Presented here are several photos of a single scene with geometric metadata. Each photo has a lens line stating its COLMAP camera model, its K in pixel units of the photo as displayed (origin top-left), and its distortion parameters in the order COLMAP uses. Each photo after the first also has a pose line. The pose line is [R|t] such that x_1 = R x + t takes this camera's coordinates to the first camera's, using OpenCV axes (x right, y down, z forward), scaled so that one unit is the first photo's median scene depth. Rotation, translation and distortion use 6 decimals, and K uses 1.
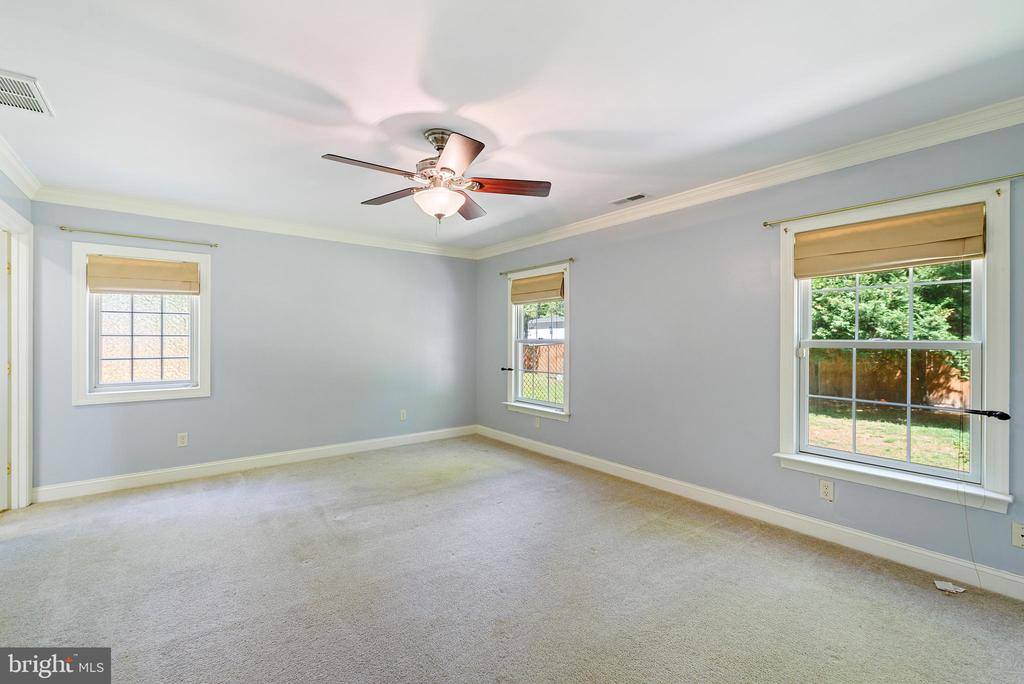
lens RADIAL K [[441.5, 0, 512.1], [0, 441.5, 336.4], [0, 0, 1]] dist [0.000424, 0.000493]
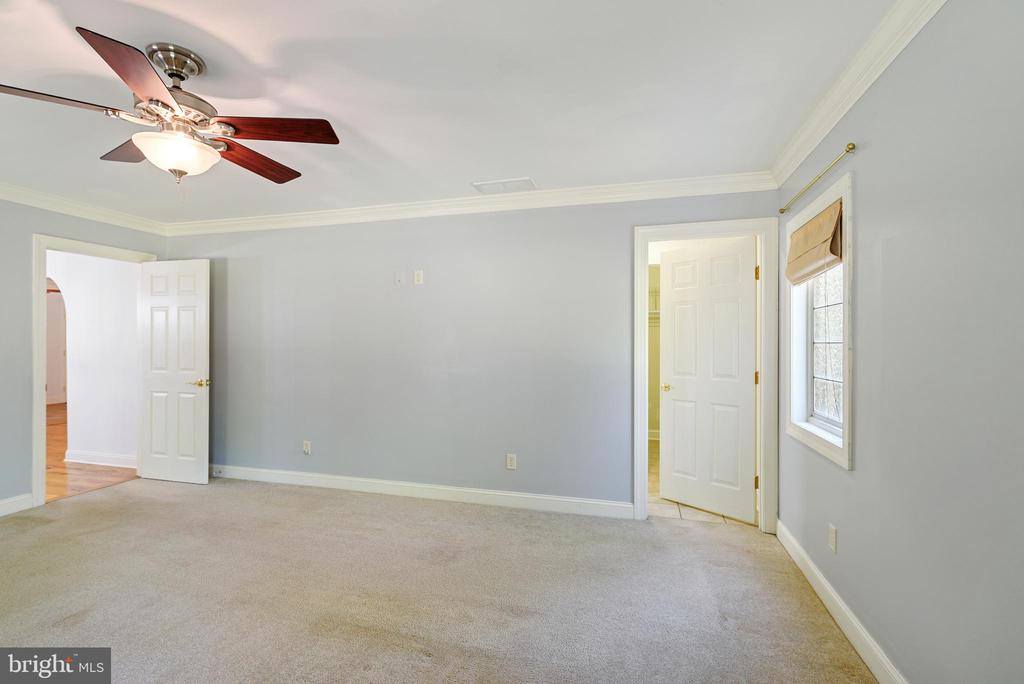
lens RADIAL K [[459.2, 0, 512.0], [0, 459.2, 342.0], [0, 0, 1]] dist [-0.001023, 0.000100]
pose [[-0.808636, -0.004421, -0.588292, -0.114847], [0.000080, 0.999971, -0.007625, 0.002360], [0.588309, -0.006213, -0.808613, 1.328252]]
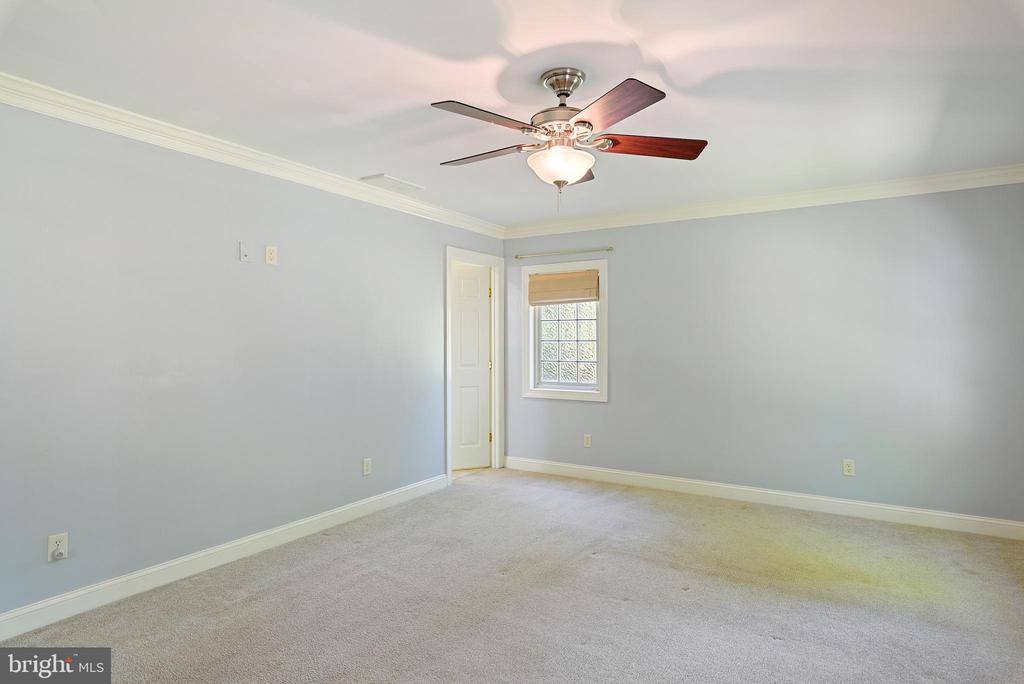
lens RADIAL K [[572.5, 0, 512.0], [0, 572.5, 342.0], [0, 0, 1]] dist [0.001072, -0.000224]
pose [[0.335998, 0.000167, -0.941863, 0.509332], [0.006546, 0.999975, 0.002513, -0.003974], [0.941840, -0.007010, 0.335988, 0.411032]]
